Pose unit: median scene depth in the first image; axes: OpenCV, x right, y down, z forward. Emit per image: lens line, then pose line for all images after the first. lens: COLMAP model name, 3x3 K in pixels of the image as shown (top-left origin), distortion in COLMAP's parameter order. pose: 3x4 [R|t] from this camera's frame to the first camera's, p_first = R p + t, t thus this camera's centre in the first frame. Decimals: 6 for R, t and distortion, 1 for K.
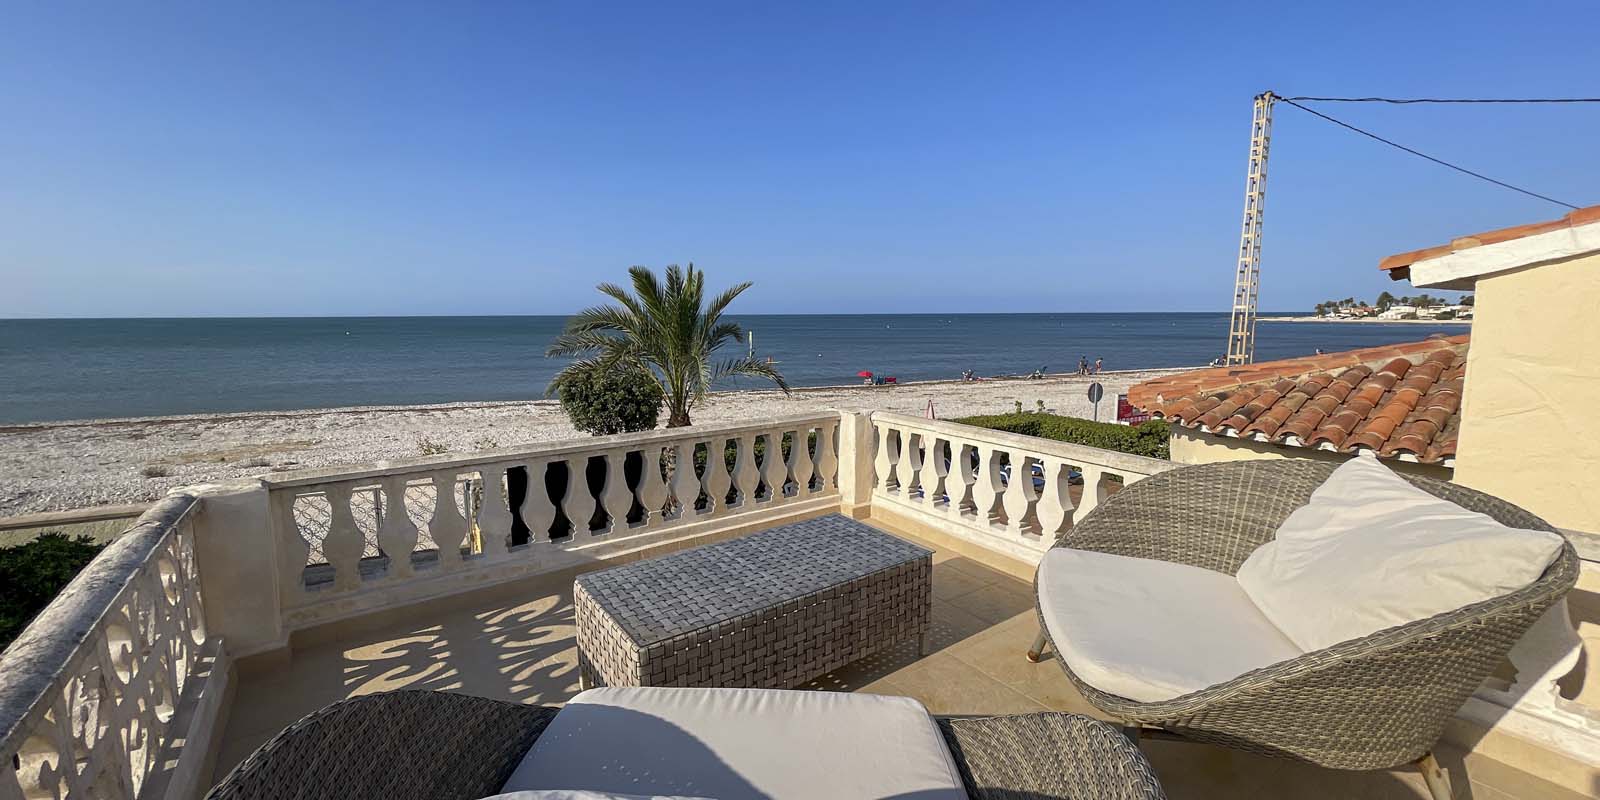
lens RADIAL K [[661.4, 0, 787.1], [0, 661.4, 405.3], [0, 0, 1]] dist [-0.000830, 0.000352]
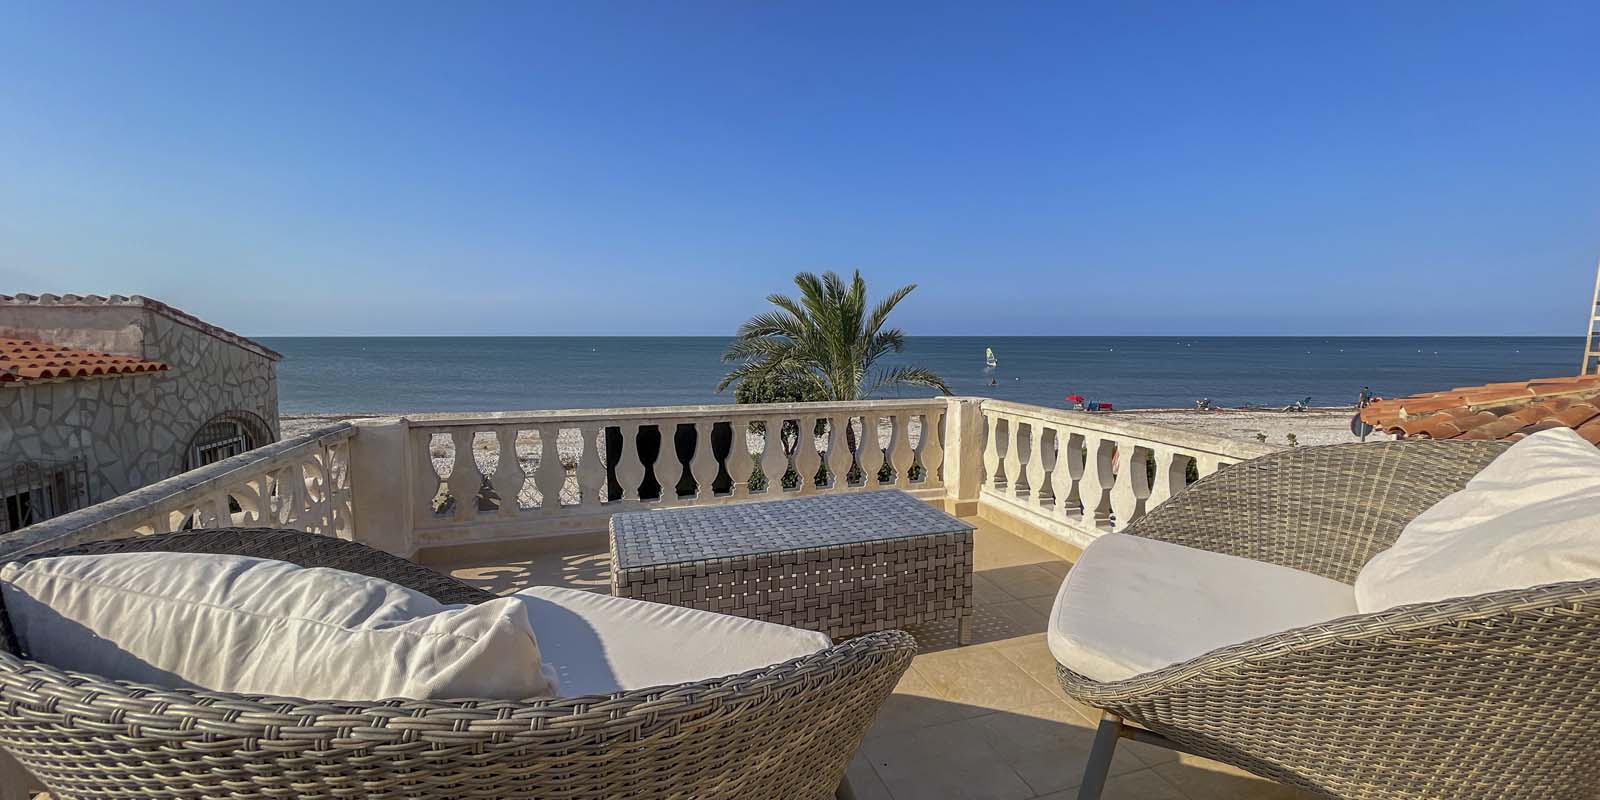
lens RADIAL K [[661.4, 0, 794.9], [0, 661.4, 394.6], [0, 0, 1]] dist [-0.000830, 0.000352]
pose [[0.950668, 0.027560, -0.308983, 0.203492], [-0.045851, 0.997589, -0.052093, 0.075240], [0.306802, 0.063691, 0.949640, 0.042463]]
